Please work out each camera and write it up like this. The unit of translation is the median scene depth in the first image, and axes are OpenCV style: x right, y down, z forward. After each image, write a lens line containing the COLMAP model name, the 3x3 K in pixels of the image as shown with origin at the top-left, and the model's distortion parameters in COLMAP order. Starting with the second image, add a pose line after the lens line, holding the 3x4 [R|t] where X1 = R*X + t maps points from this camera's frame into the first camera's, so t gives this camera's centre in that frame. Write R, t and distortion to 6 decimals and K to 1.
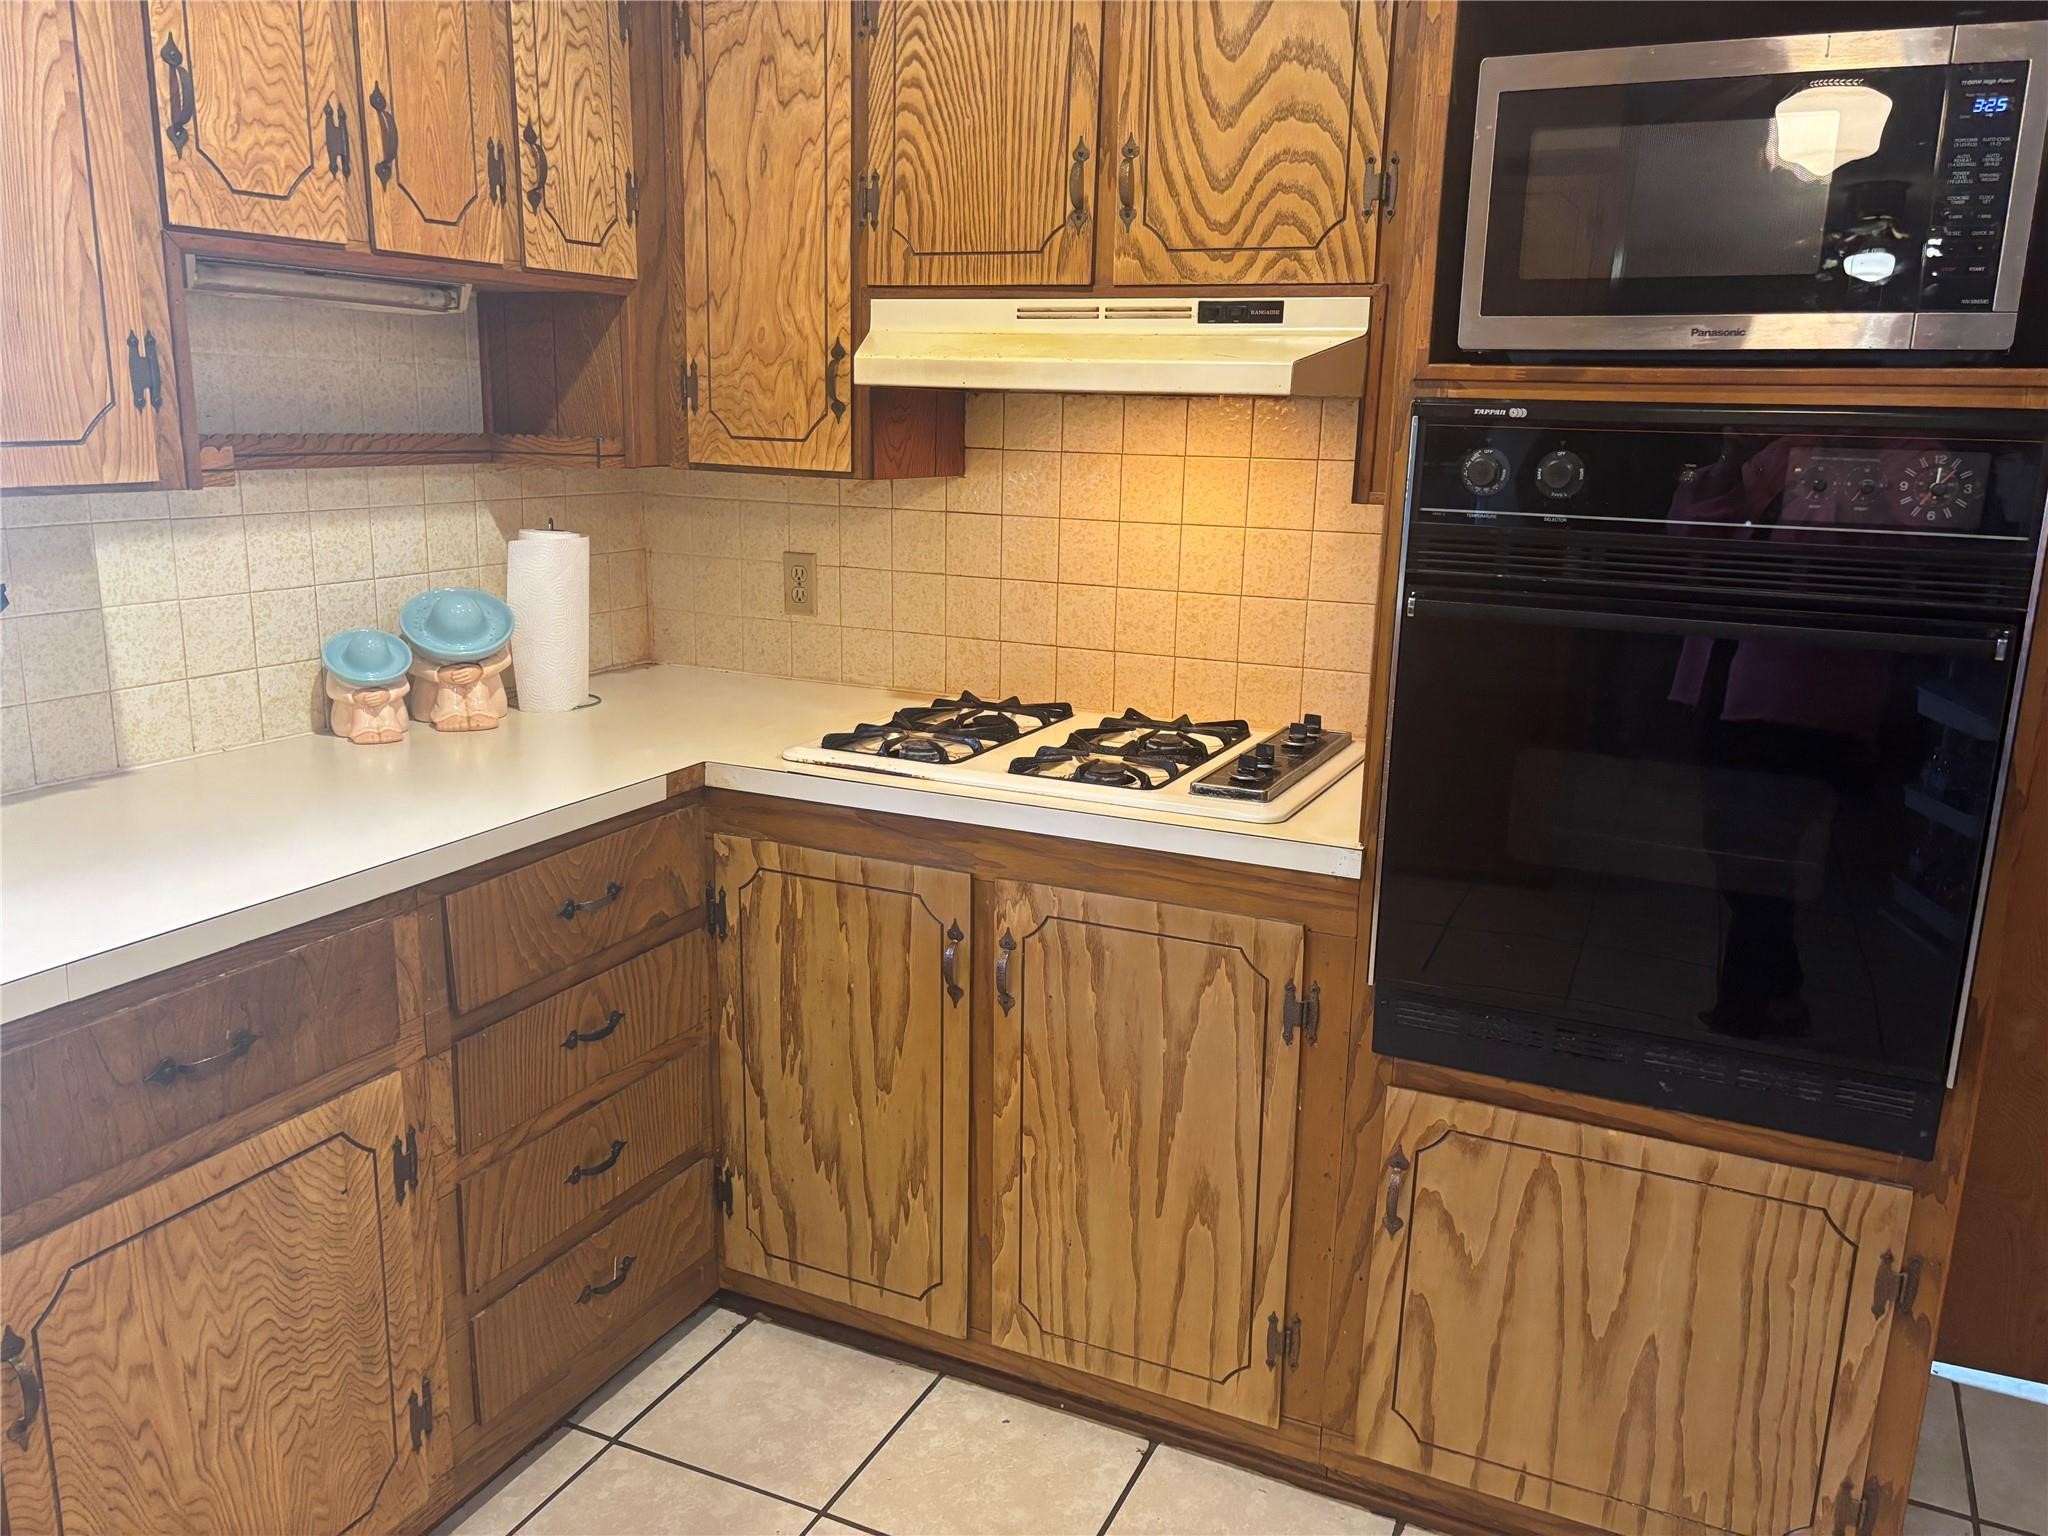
lens RADIAL K [[1541.6, 0, 1033.1], [0, 1541.6, 766.1], [0, 0, 1]] dist [0.003428, -0.016458]
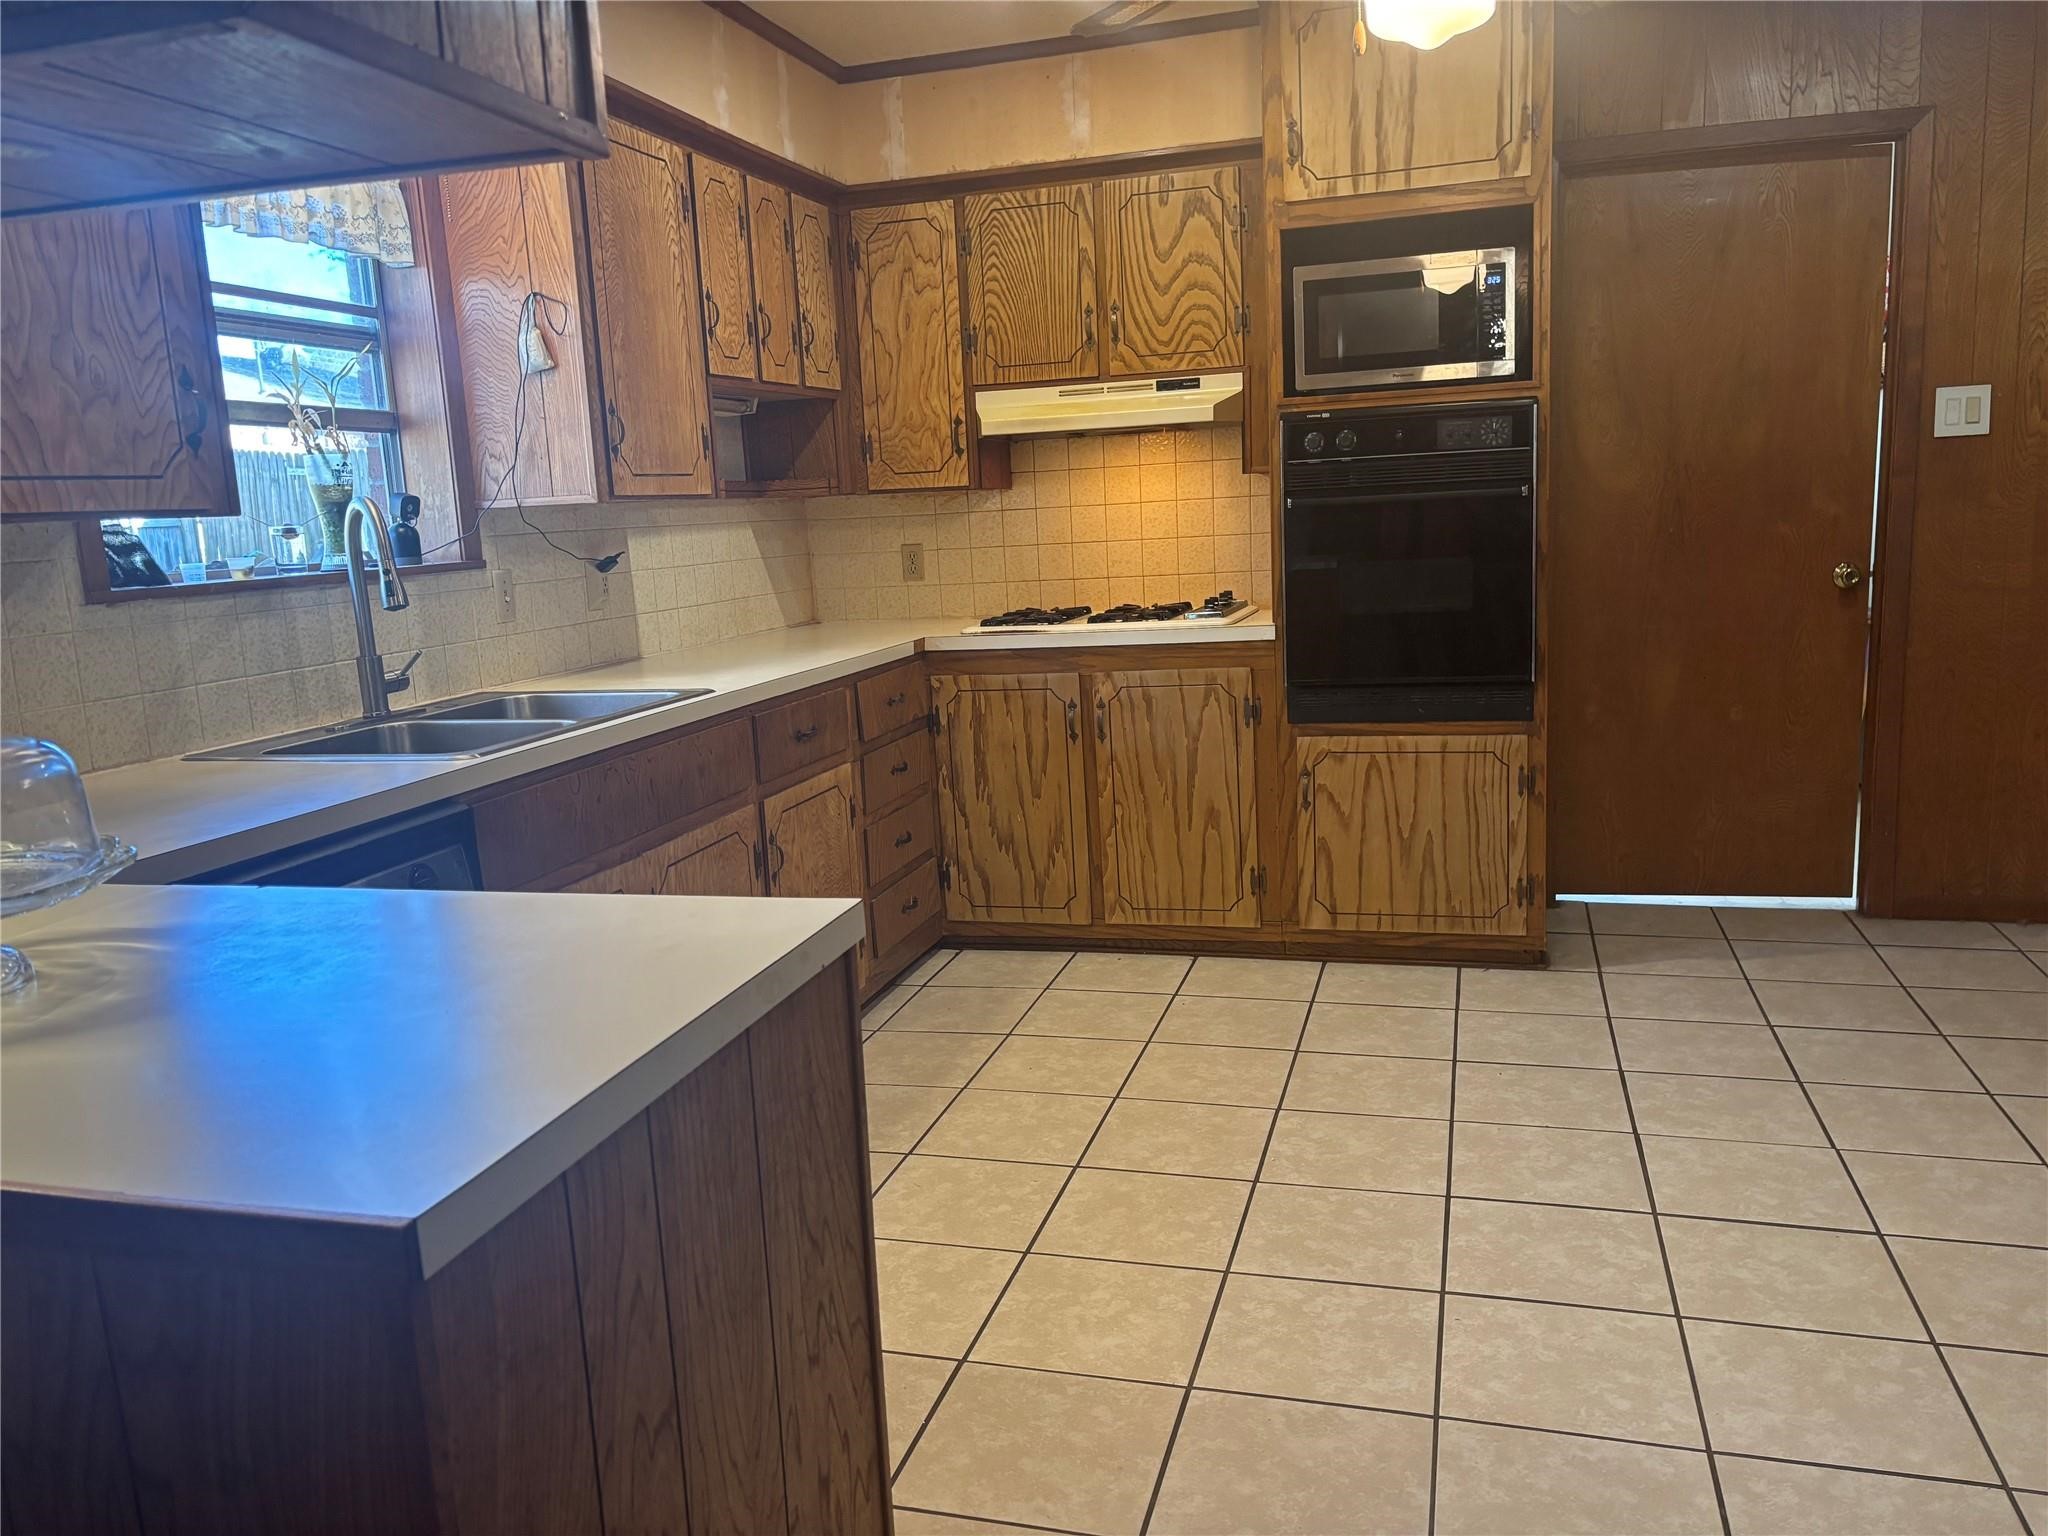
lens RADIAL K [[1541.6, 0, 1008.0], [0, 1541.6, 806.2], [0, 0, 1]] dist [0.003428, -0.016458]
pose [[0.986392, -0.101486, 0.129351, -0.408438], [0.106533, 0.993772, -0.032695, 0.300094], [-0.125227, 0.046030, 0.991060, -0.957877]]
